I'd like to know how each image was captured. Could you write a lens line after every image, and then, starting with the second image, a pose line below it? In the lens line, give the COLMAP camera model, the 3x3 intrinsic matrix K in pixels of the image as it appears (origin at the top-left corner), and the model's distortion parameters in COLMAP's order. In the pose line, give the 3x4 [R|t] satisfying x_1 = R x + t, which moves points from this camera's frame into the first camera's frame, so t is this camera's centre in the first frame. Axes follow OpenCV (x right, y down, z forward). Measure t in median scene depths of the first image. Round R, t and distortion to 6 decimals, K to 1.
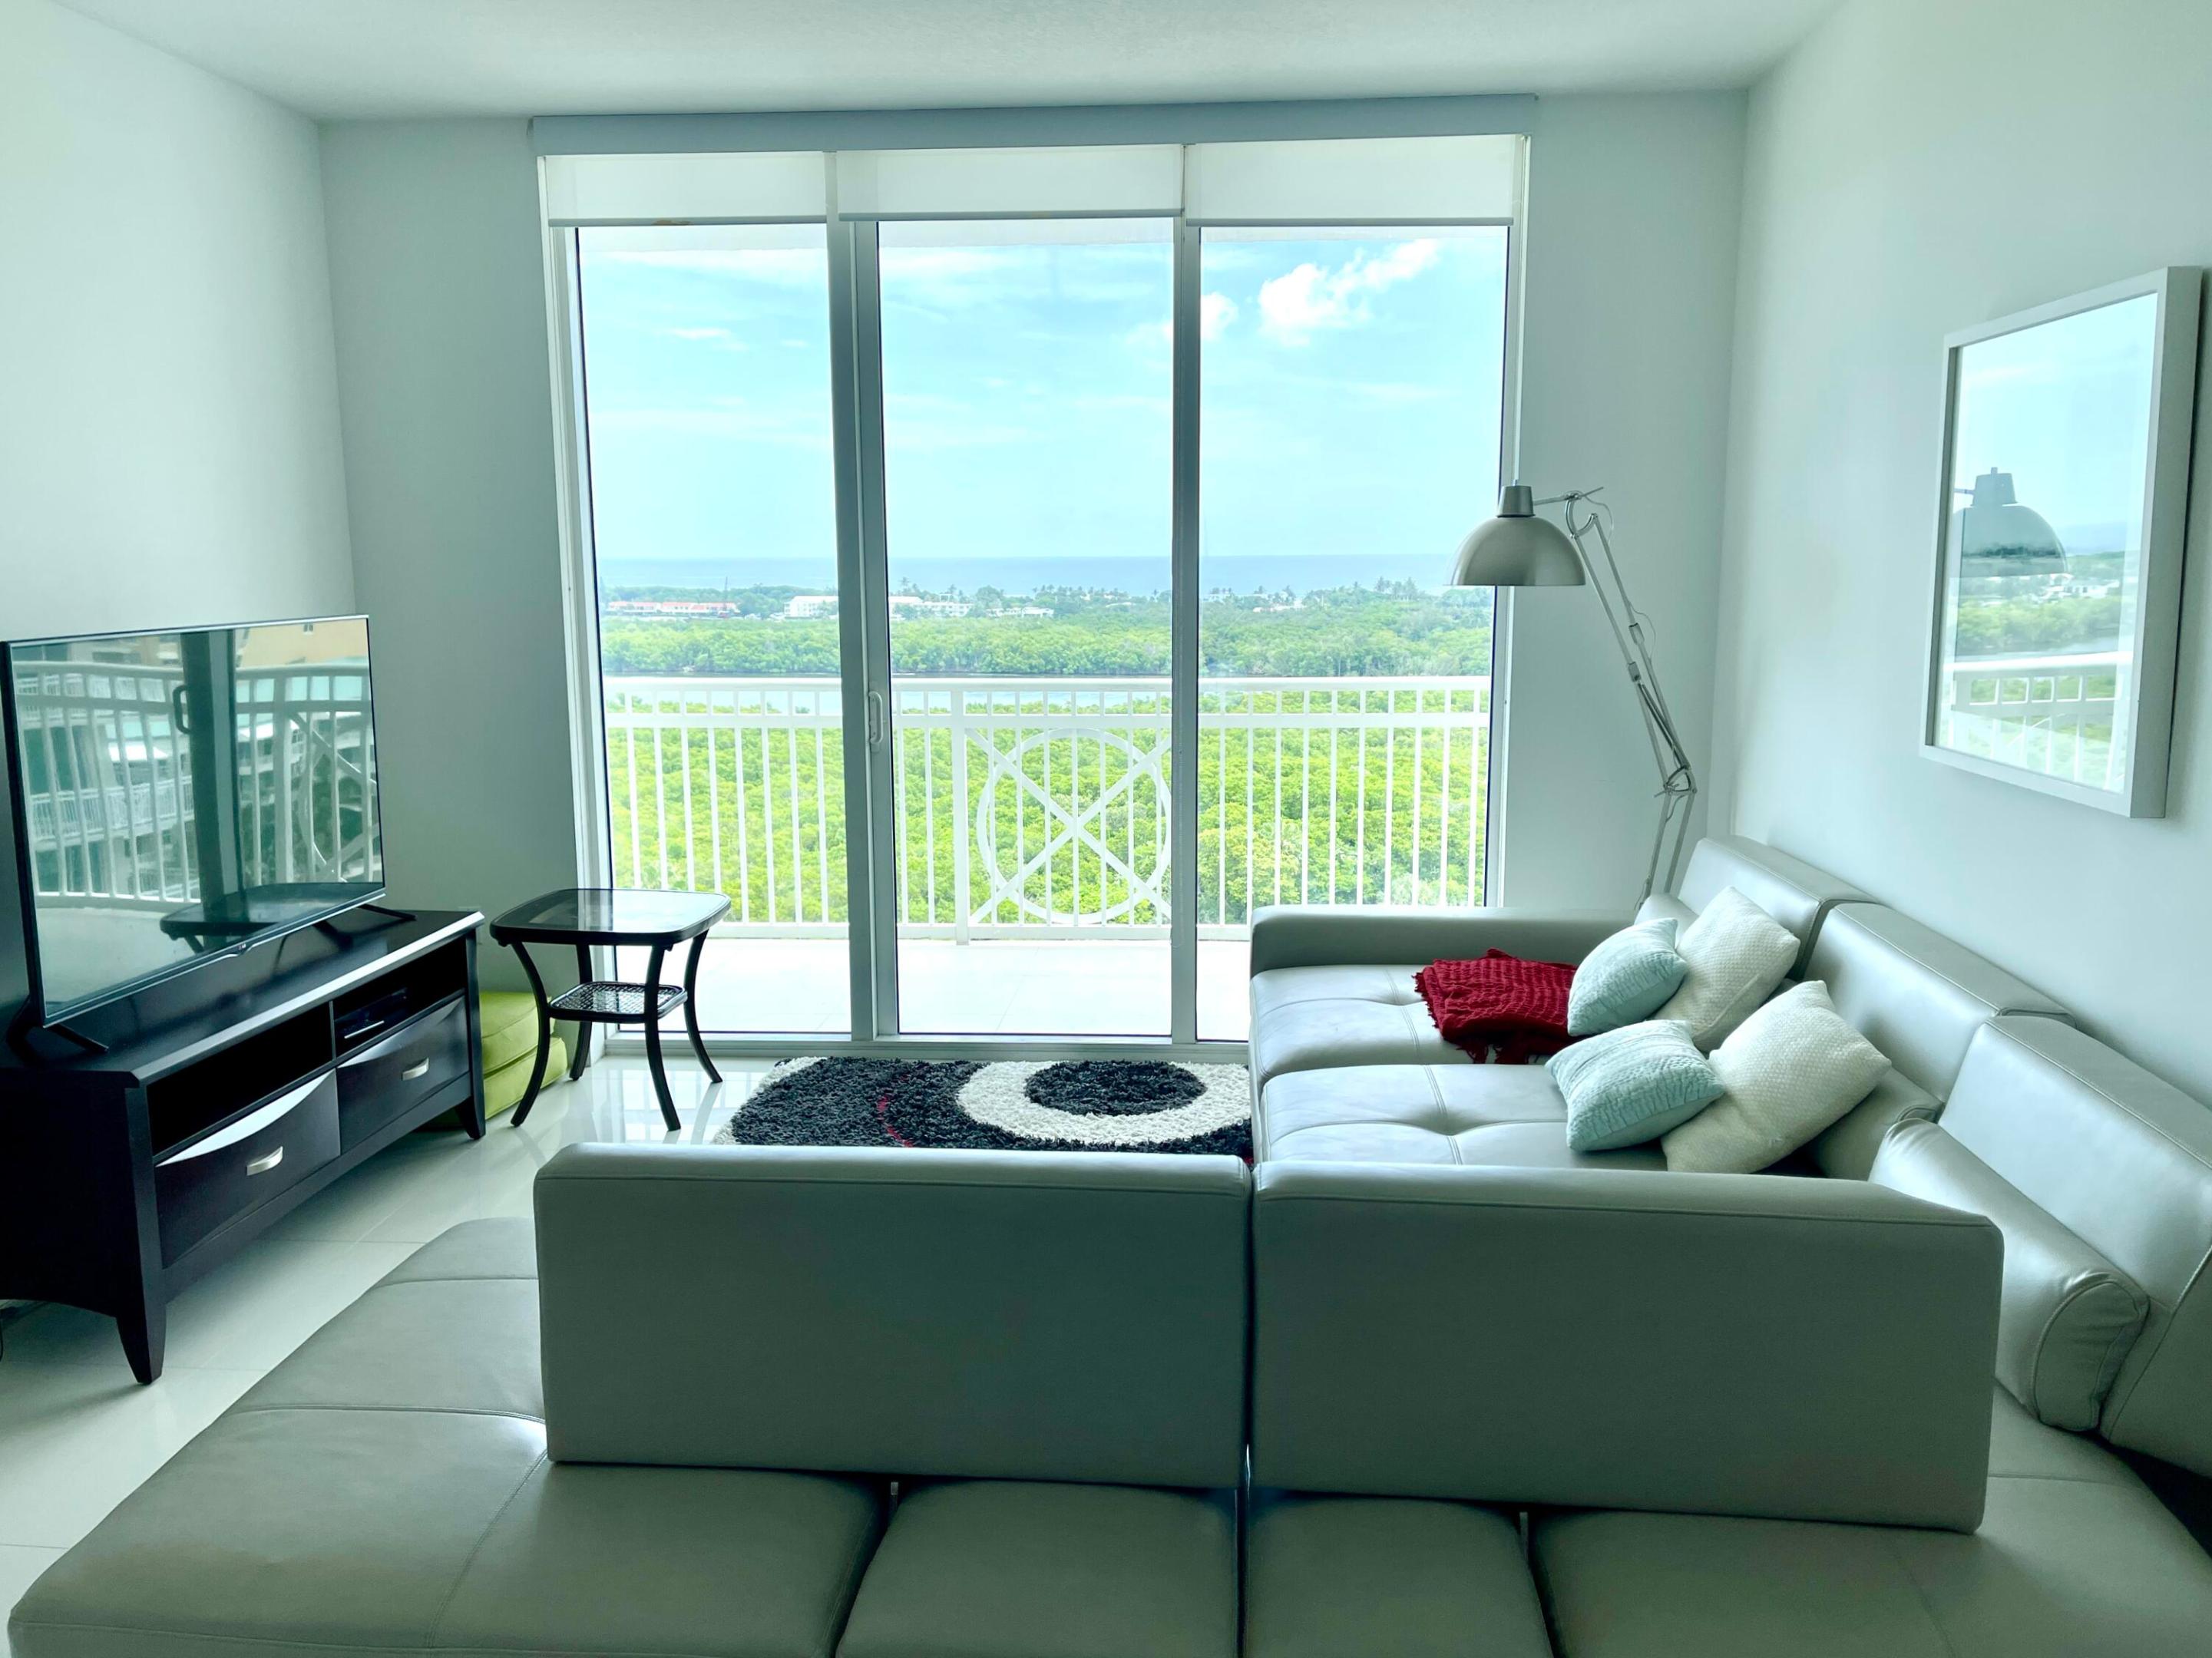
lens RADIAL K [[1677.4, 0, 1118.8], [0, 1677.4, 825.6], [0, 0, 1]] dist [0.066325, -0.075829]
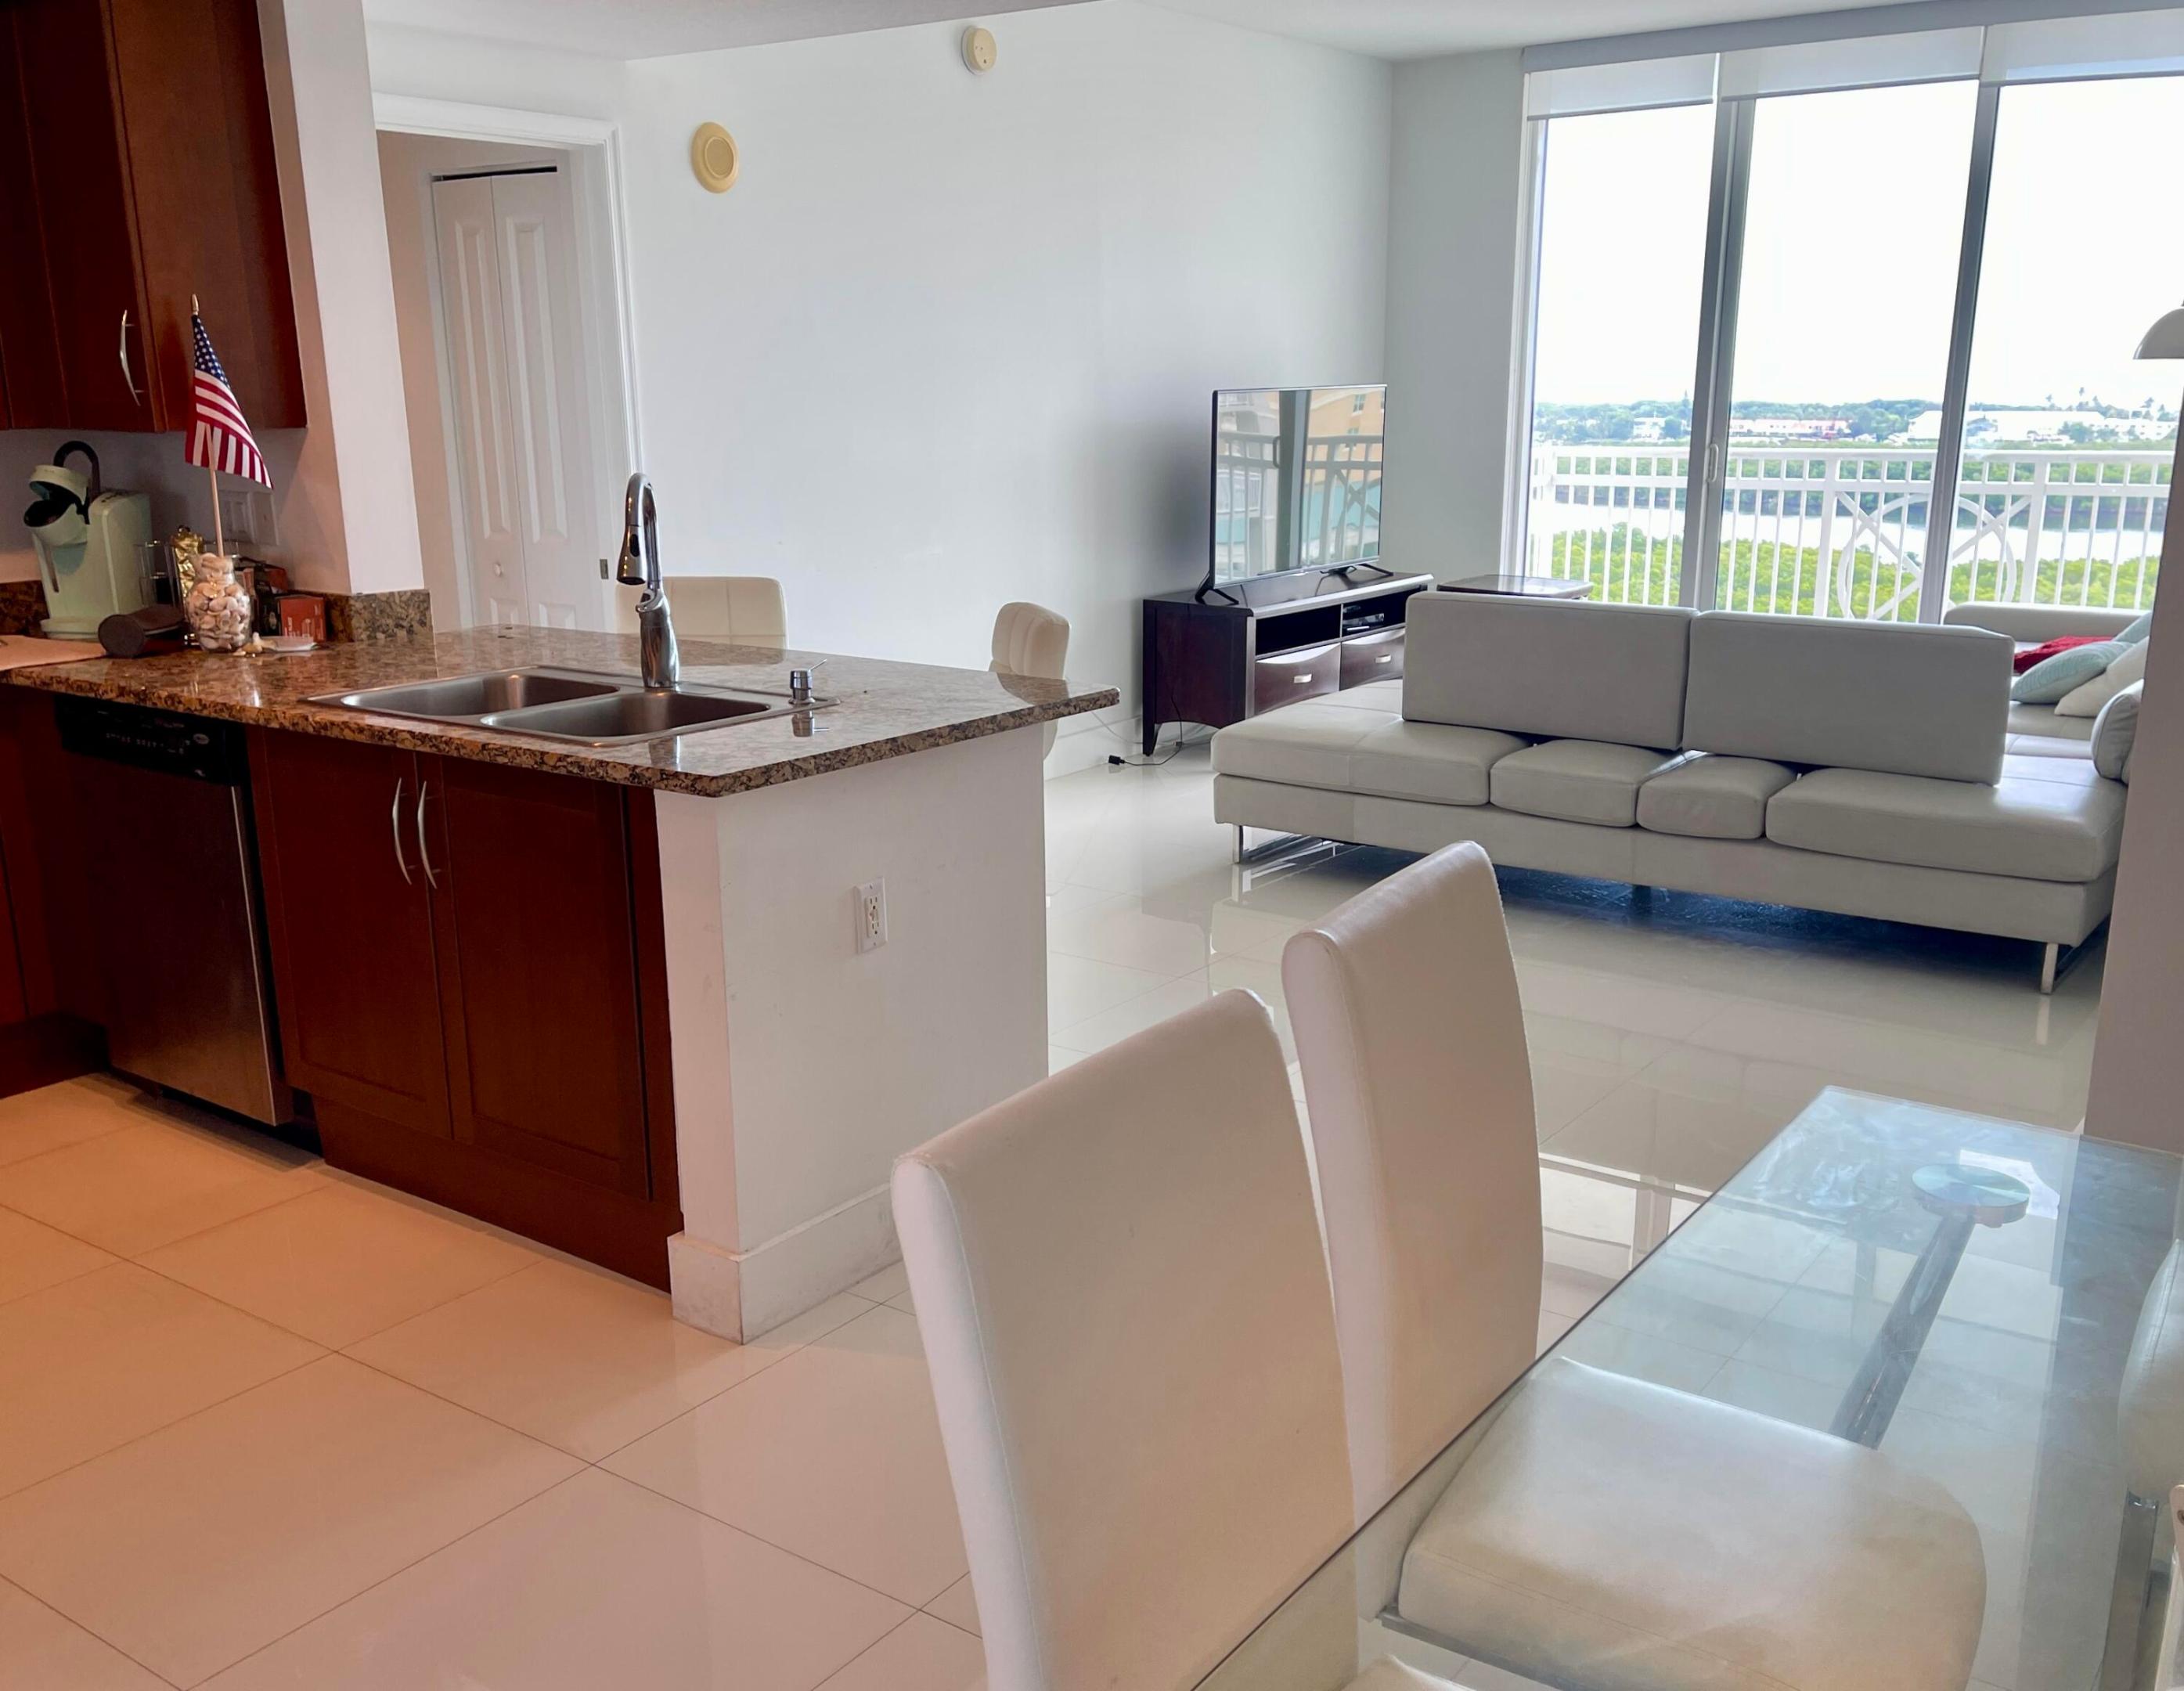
lens RADIAL K [[2076.3, 0, 1091.8], [0, 2076.3, 838.4], [0, 0, 1]] dist [0.021127, 0.000000]
pose [[0.840090, 0.112195, -0.530718, 0.365344], [-0.077660, 0.993174, 0.087029, 0.129721], [0.536859, -0.031897, 0.843069, -0.720114]]
